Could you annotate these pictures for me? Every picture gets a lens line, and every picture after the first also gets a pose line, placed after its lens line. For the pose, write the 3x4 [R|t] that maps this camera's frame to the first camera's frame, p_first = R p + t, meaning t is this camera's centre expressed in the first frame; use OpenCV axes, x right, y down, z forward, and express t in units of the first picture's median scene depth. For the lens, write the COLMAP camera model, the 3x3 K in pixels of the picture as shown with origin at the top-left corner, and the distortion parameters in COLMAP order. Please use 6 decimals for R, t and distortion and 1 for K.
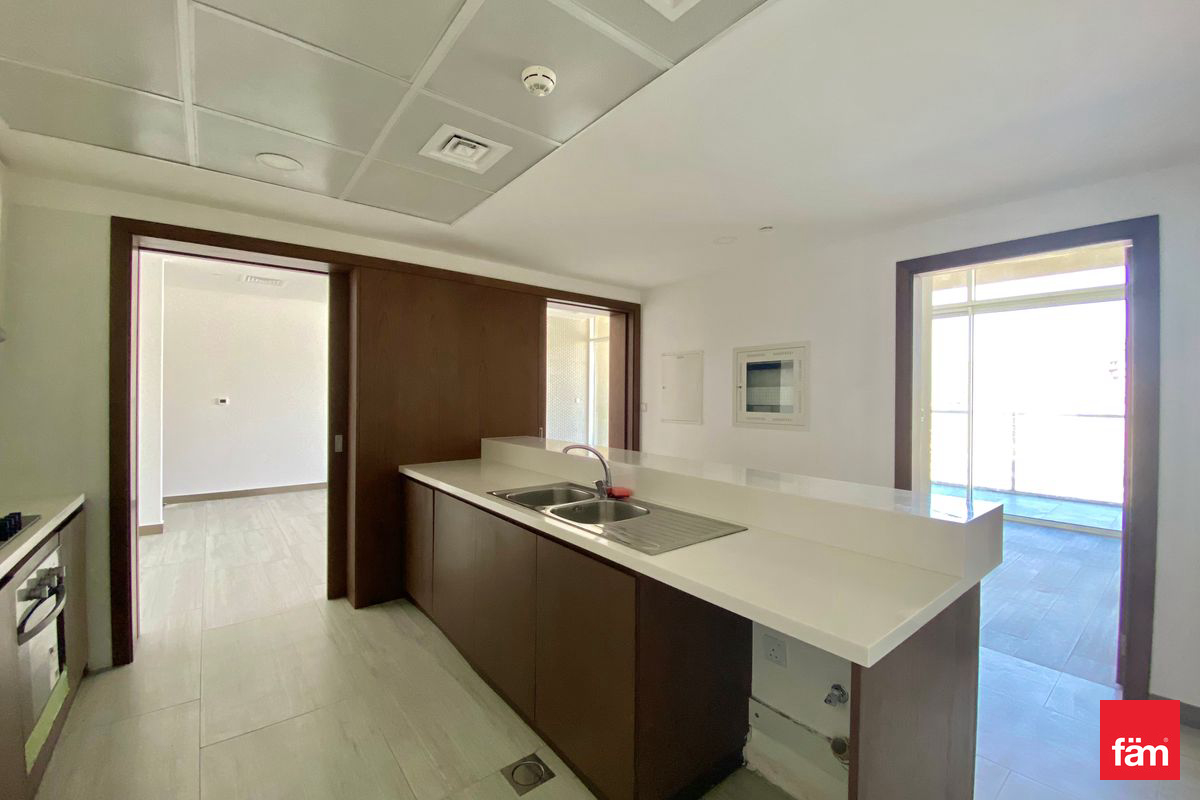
lens RADIAL K [[479.6, 0, 597.9], [0, 479.6, 396.2], [0, 0, 1]] dist [0.024996, -0.026206]
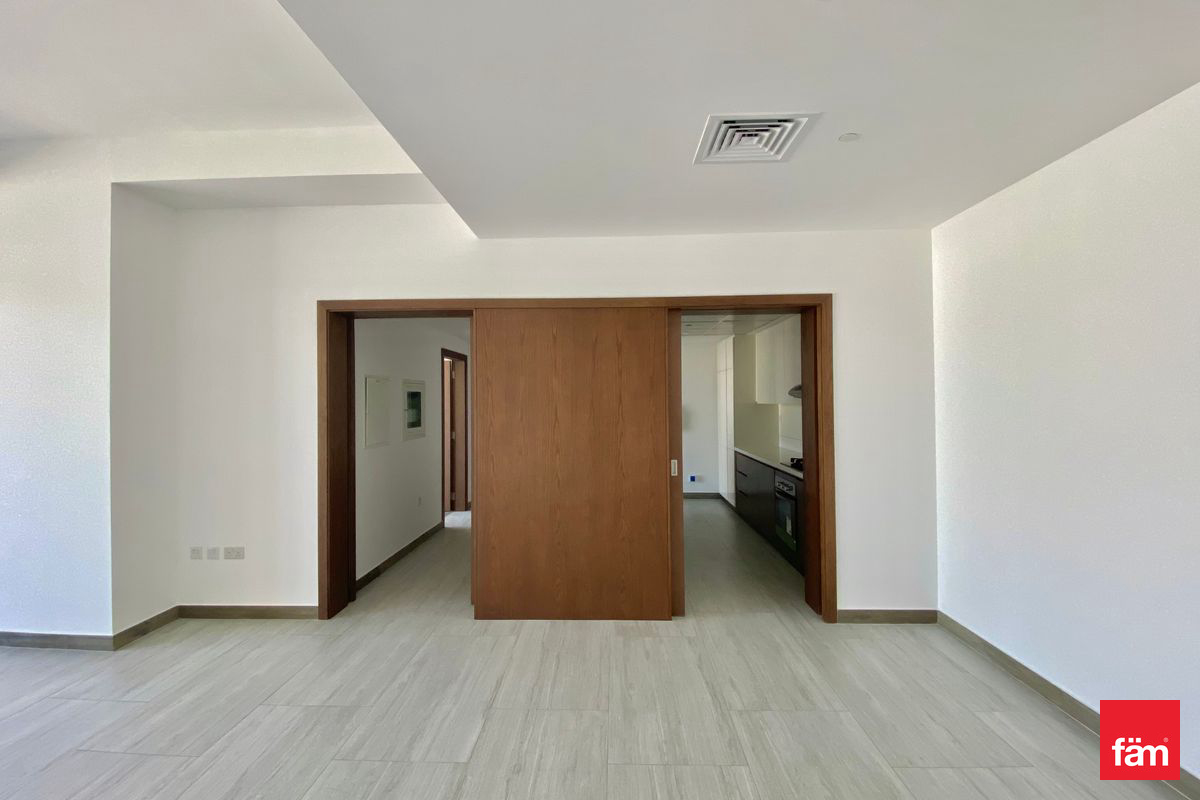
lens RADIAL K [[521.8, 0, 597.3], [0, 521.8, 396.3], [0, 0, 1]] dist [0.050620, -0.035093]
pose [[-0.759647, 0.007061, 0.650297, -1.230090], [0.009679, 0.999953, 0.000449, -0.063294], [-0.650264, 0.006636, -0.759680, 2.097446]]
